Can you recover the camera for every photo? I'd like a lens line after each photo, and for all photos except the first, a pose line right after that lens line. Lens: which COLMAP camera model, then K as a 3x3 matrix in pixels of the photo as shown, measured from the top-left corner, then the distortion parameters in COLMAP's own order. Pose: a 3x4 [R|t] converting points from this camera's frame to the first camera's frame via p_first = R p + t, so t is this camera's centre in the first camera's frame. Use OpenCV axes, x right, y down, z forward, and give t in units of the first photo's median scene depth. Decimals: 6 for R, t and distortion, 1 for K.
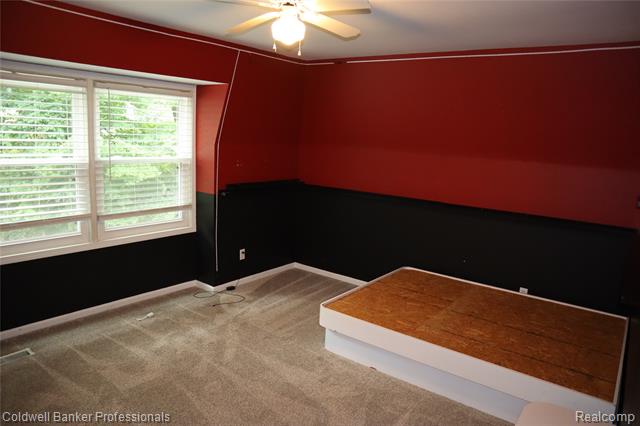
lens RADIAL K [[474.7, 0, 320.0], [0, 474.7, 213.0], [0, 0, 1]] dist [-0.001670, -0.001607]
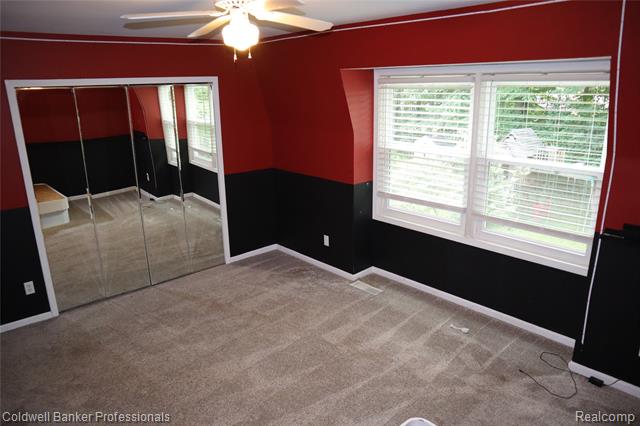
lens RADIAL K [[474.7, 0, 320.0], [0, 474.7, 213.0], [0, 0, 1]] dist [-0.001670, -0.001607]
pose [[-0.190729, 0.220451, -0.956569, 0.537902], [-0.153034, 0.955866, 0.250802, -0.193705], [0.969641, 0.194223, -0.148574, 0.850758]]
